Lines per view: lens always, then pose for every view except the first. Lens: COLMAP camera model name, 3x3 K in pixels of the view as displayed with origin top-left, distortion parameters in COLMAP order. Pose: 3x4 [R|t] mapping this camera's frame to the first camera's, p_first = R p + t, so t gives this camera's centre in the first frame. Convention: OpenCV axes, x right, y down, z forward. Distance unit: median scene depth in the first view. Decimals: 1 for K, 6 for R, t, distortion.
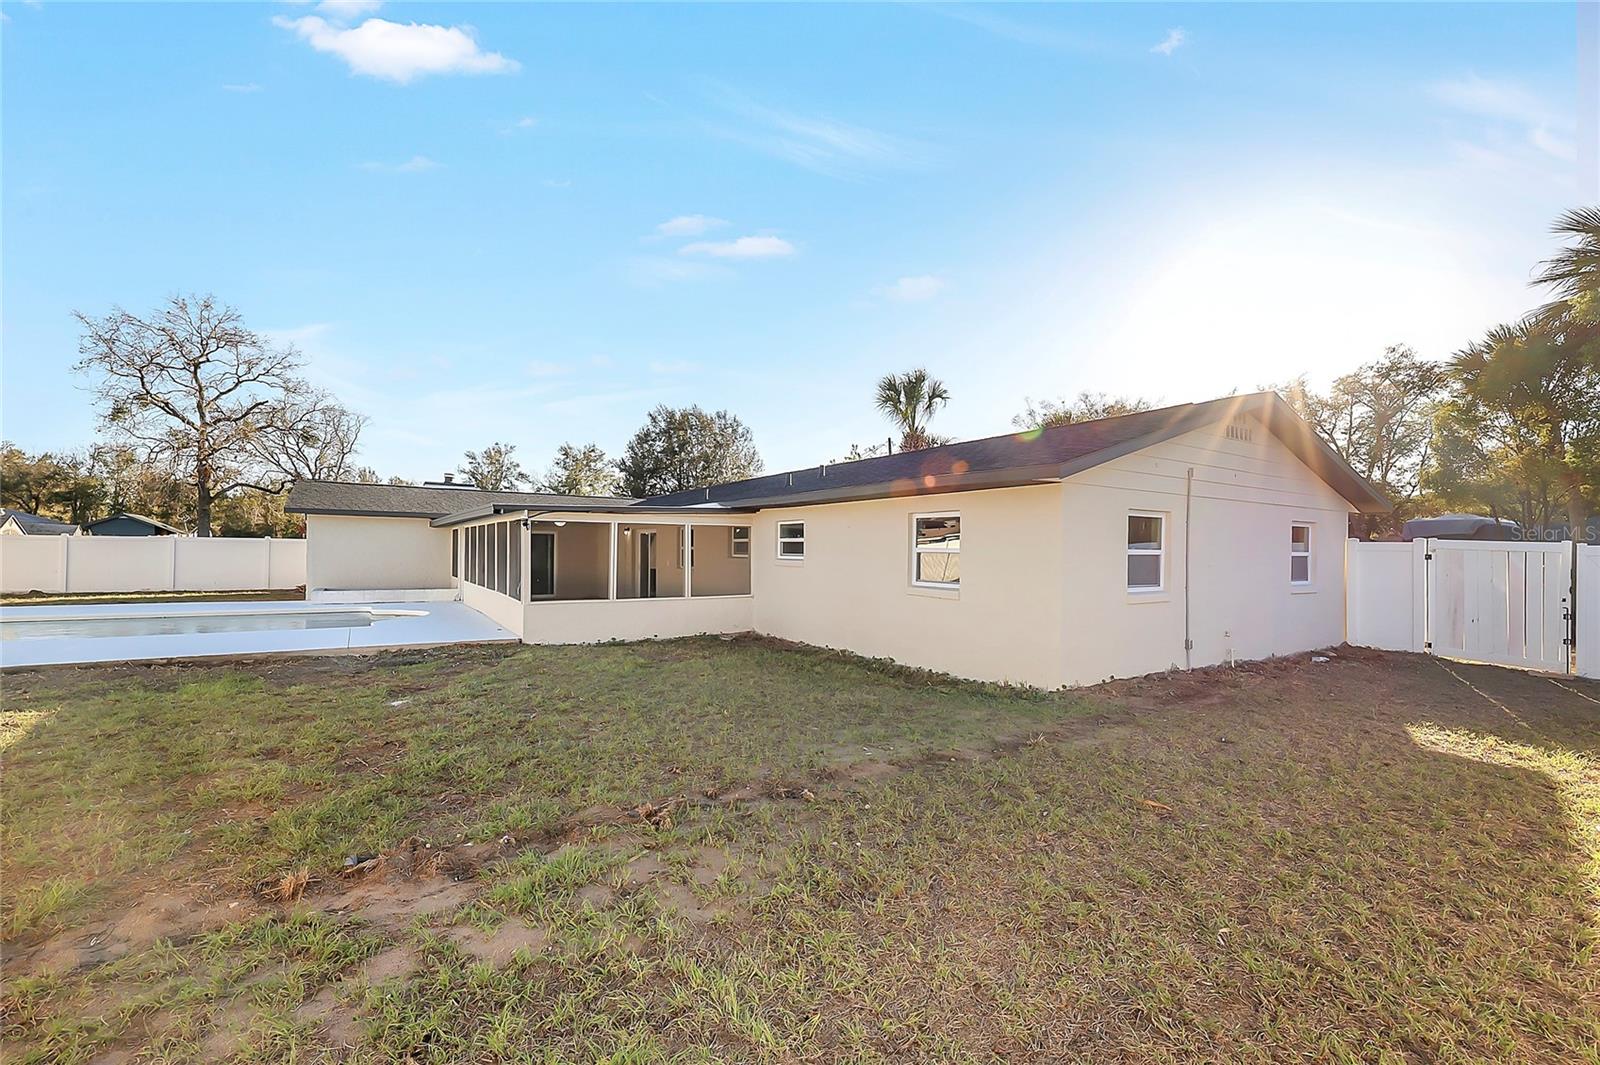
lens RADIAL K [[645.3, 0, 805.4], [0, 645.3, 536.8], [0, 0, 1]] dist [0.002680, 0.000356]
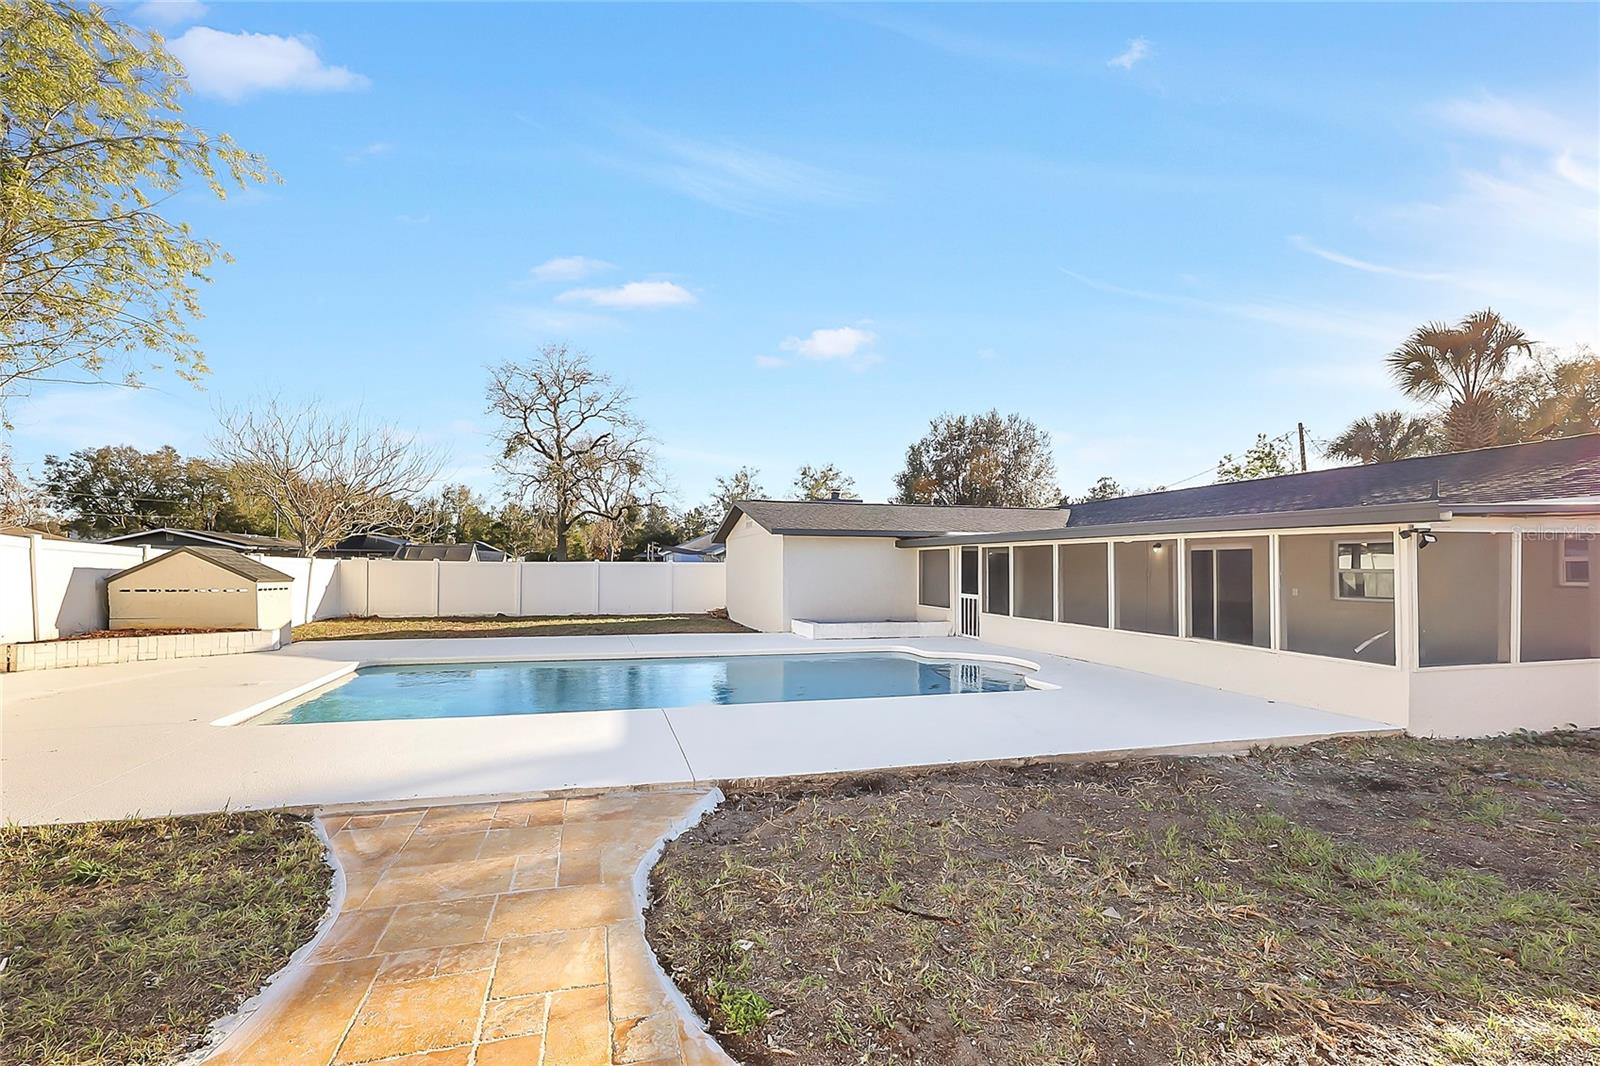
lens RADIAL K [[645.3, 0, 789.8], [0, 645.3, 546.4], [0, 0, 1]] dist [0.002680, 0.000356]
pose [[0.948518, -0.015661, -0.316334, -0.211543], [0.012207, 0.999842, -0.012899, -0.004266], [0.316487, 0.008374, 0.948560, 0.077991]]
